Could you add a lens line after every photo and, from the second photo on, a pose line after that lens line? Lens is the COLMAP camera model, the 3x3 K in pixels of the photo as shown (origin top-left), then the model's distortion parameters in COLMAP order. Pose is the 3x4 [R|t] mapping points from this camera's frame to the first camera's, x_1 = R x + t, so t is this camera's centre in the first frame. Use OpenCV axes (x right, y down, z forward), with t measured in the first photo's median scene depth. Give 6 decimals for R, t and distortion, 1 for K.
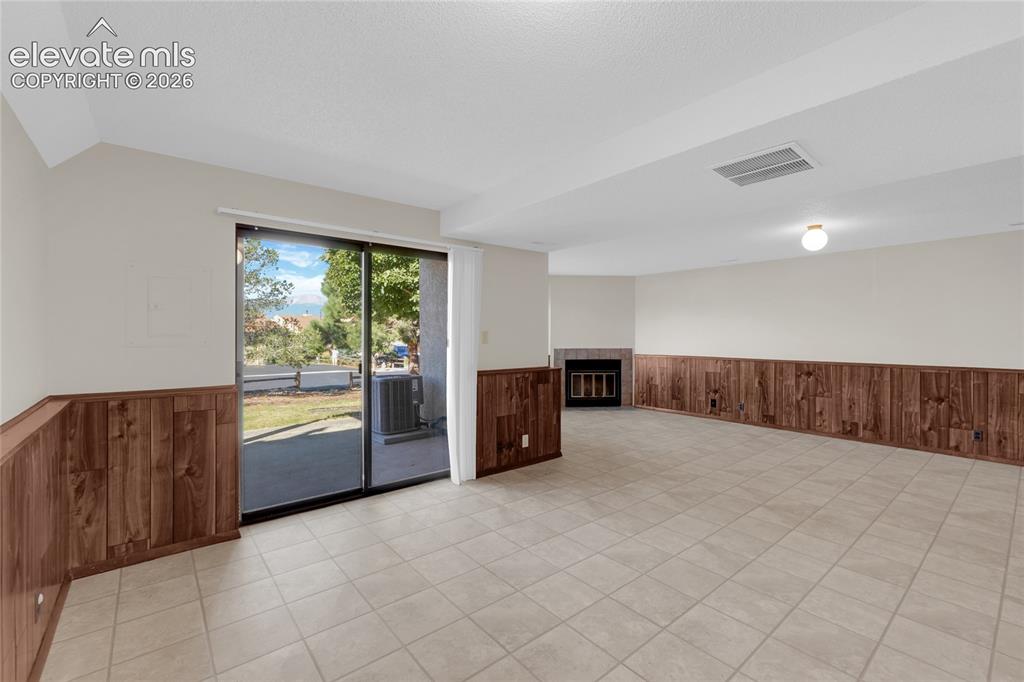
lens RADIAL K [[434.4, 0, 510.2], [0, 434.4, 343.6], [0, 0, 1]] dist [-0.001526, -0.000658]
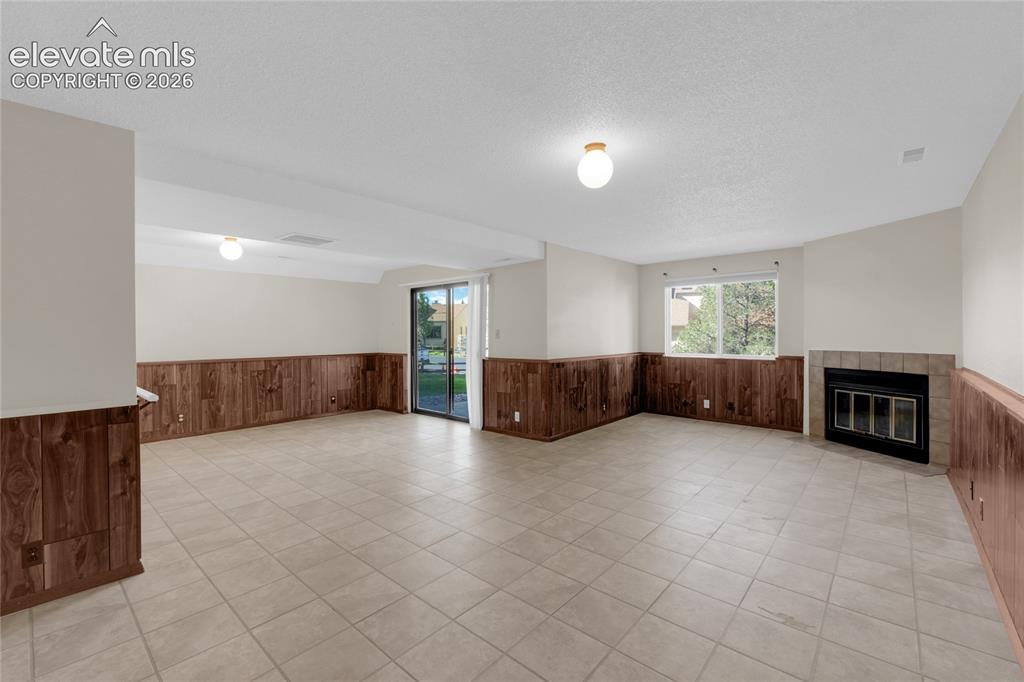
lens RADIAL K [[434.4, 0, 513.3], [0, 434.4, 336.0], [0, 0, 1]] dist [-0.001526, -0.000658]
pose [[0.167472, 0.002241, -0.985874, 1.304086], [-0.010213, 0.999948, 0.000539, -0.010374], [0.985824, 0.009979, 0.167486, 0.793341]]
